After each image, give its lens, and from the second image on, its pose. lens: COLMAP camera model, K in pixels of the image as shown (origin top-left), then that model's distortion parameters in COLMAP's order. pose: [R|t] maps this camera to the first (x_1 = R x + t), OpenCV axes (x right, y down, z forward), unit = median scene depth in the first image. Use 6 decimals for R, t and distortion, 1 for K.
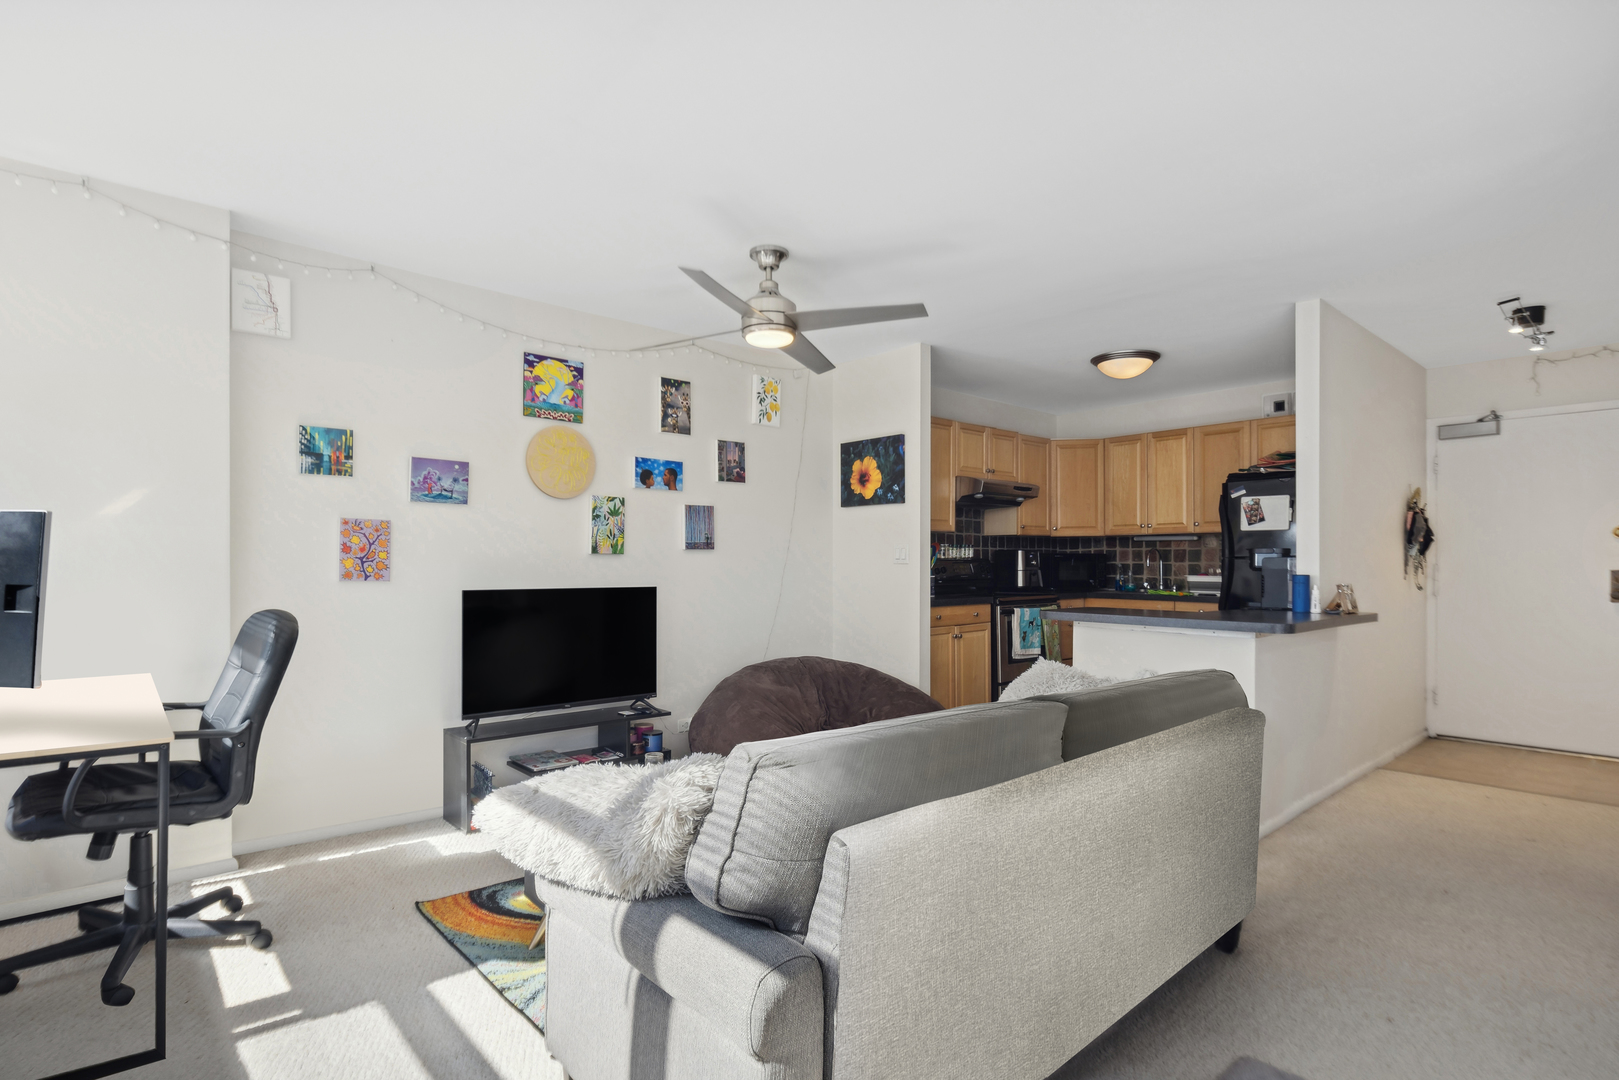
lens RADIAL K [[787.7, 0, 815.2], [0, 787.7, 566.2], [0, 0, 1]] dist [-0.000438, -0.001300]
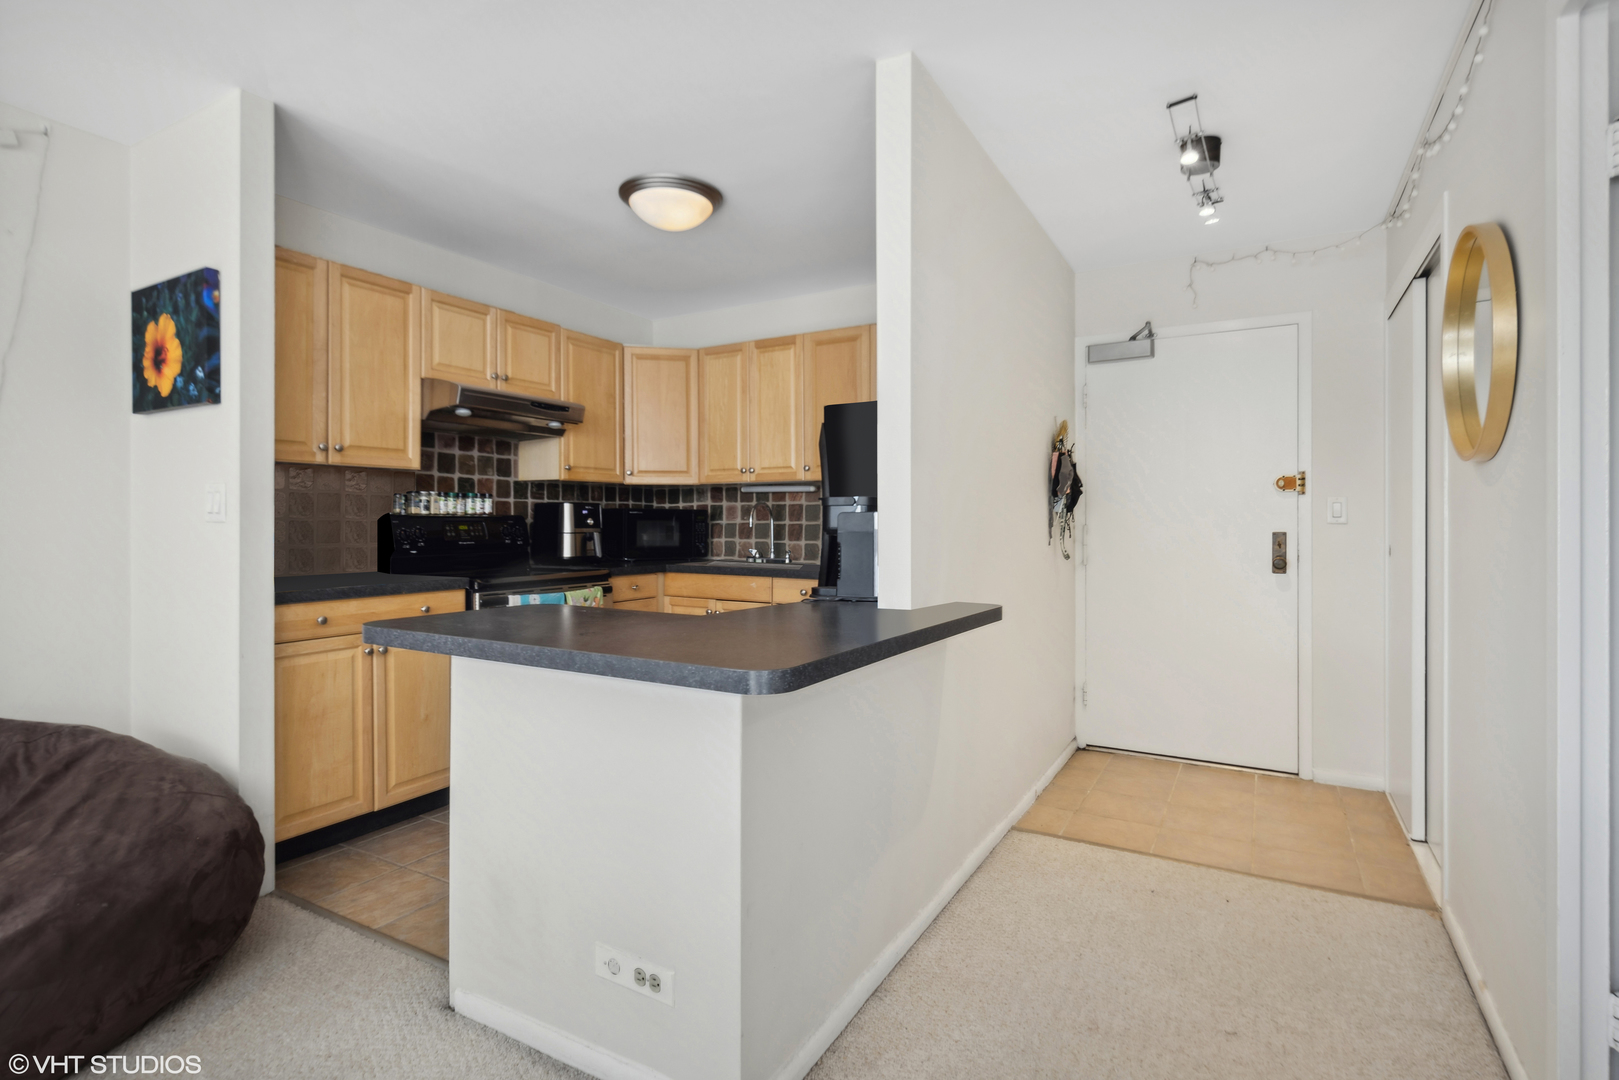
lens RADIAL K [[774.7, 0, 807.5], [0, 774.7, 525.0], [0, 0, 1]] dist [0.000315, -0.000049]
pose [[0.948882, 0.001327, 0.315629, 0.272806], [-0.000654, 0.999997, -0.002241, -0.000154], [-0.315631, 0.001920, 0.948880, 0.342812]]
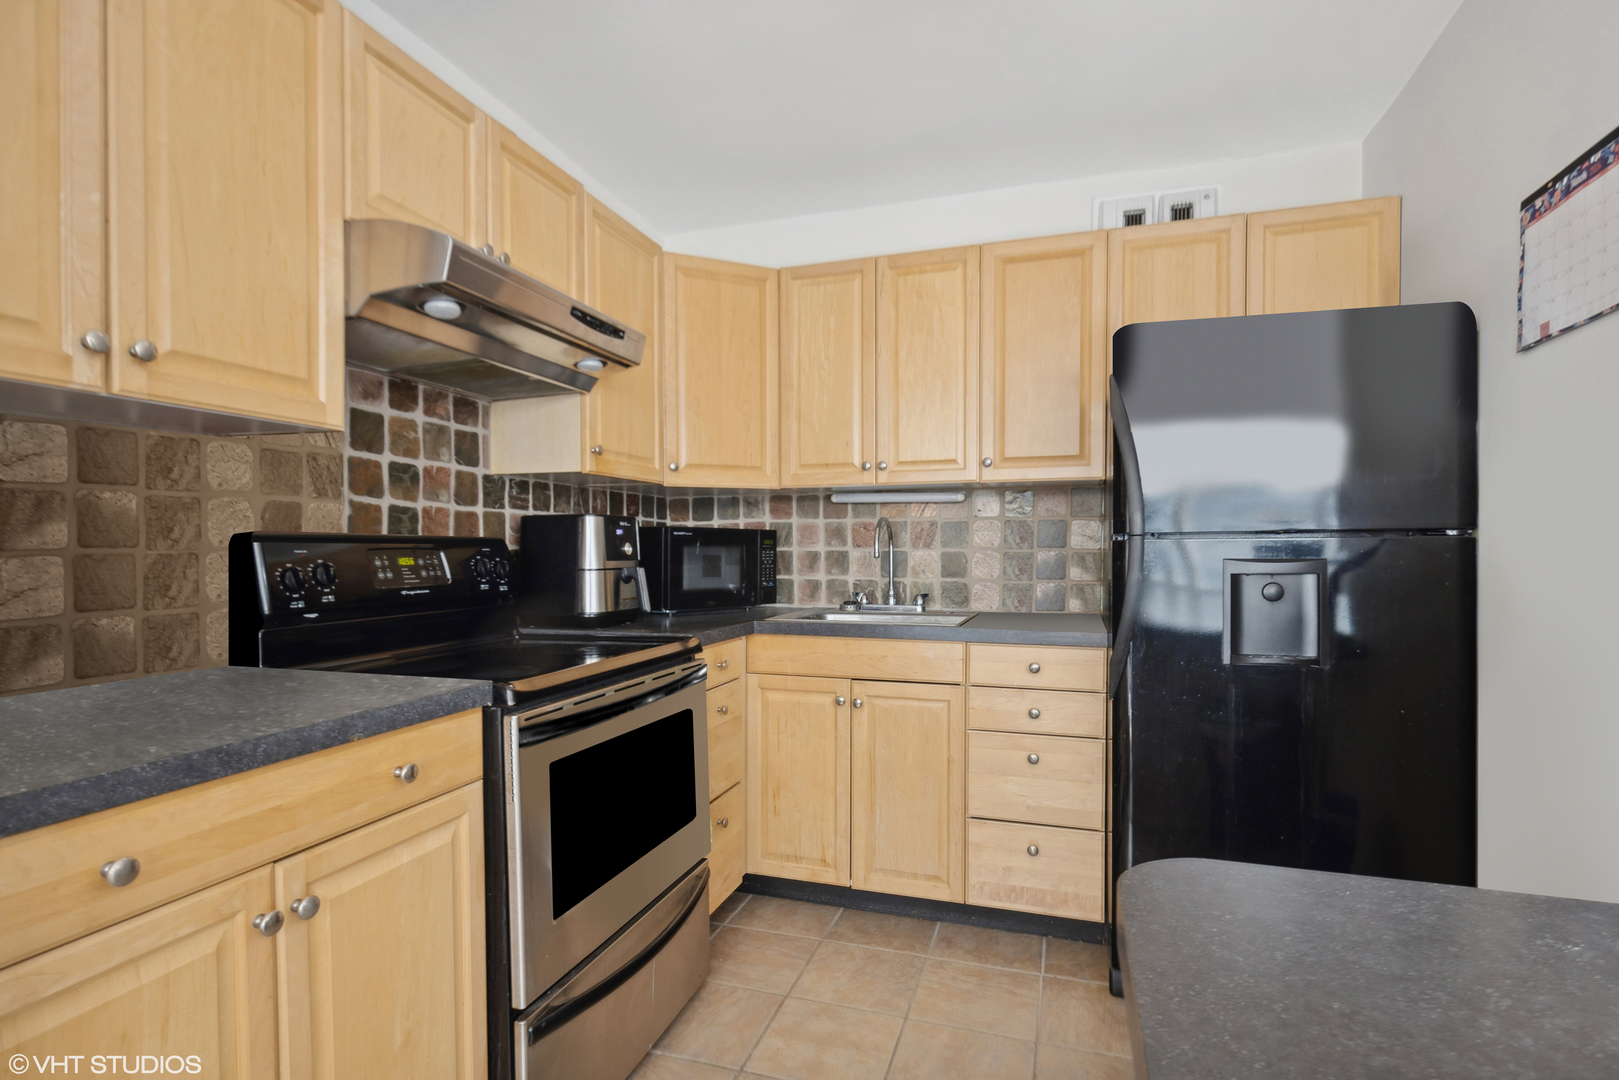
lens RADIAL K [[787.7, 0, 815.2], [0, 787.7, 566.2], [0, 0, 1]] dist [-0.000438, -0.001300]
pose [[0.857153, -0.010562, 0.514953, 0.176724], [0.001698, 0.999842, 0.017682, -0.002984], [-0.515059, -0.014282, 0.857036, 0.694251]]
